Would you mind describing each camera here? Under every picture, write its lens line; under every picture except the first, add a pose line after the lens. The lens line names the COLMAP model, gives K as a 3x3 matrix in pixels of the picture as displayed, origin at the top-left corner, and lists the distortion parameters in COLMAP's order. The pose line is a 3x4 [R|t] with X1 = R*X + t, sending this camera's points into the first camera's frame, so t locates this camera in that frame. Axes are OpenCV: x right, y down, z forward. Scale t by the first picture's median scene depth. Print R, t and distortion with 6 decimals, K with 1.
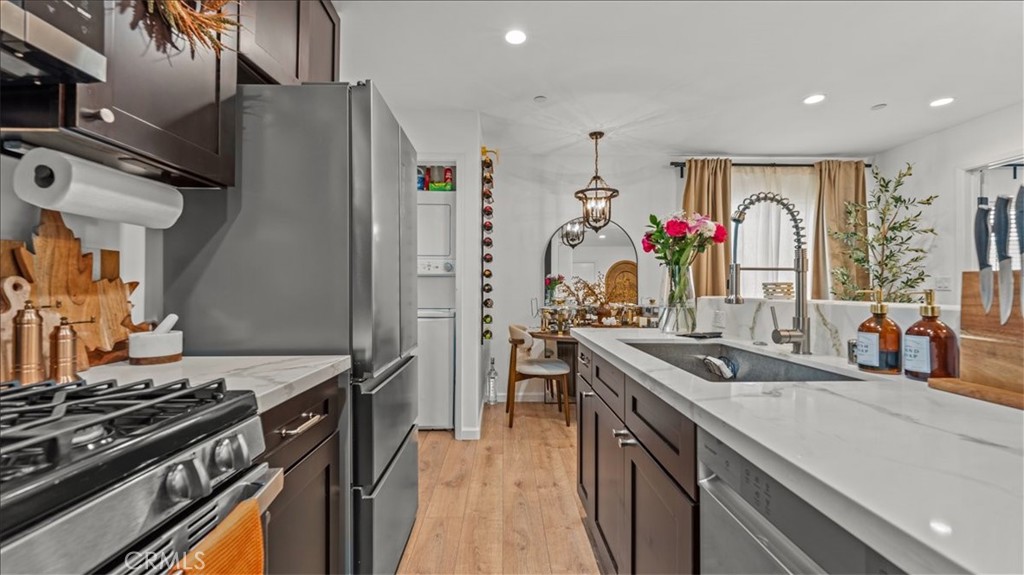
lens RADIAL K [[414.8, 0, 515.8], [0, 414.8, 284.1], [0, 0, 1]] dist [-0.007819, 0.000309]
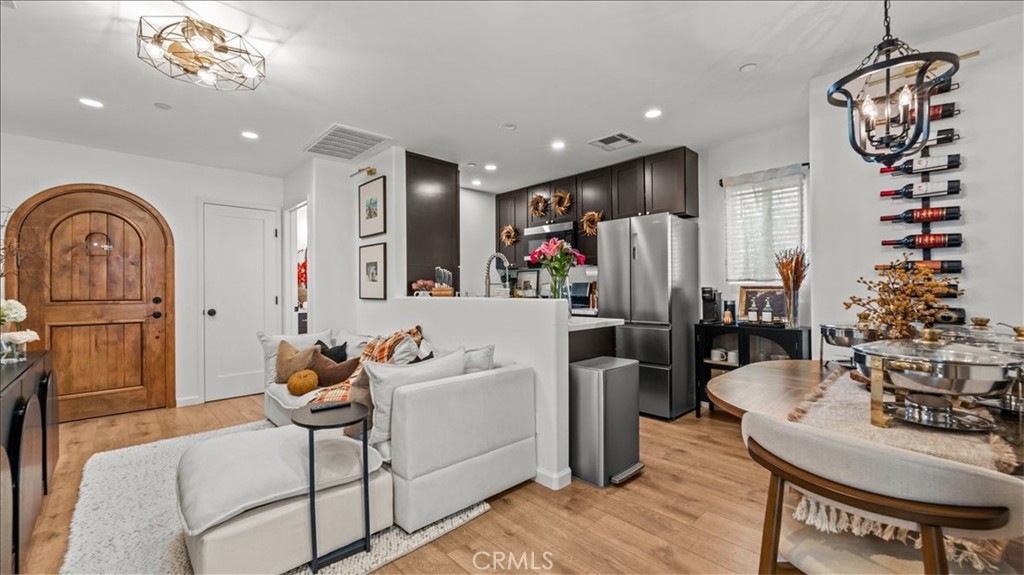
lens RADIAL K [[414.8, 0, 515.8], [0, 414.8, 284.1], [0, 0, 1]] dist [-0.007819, 0.000309]
pose [[-0.738951, -0.004271, -0.673746, 1.166237], [0.010790, 0.999777, -0.018172, 0.008870], [0.673673, -0.020698, -0.738740, 1.550401]]
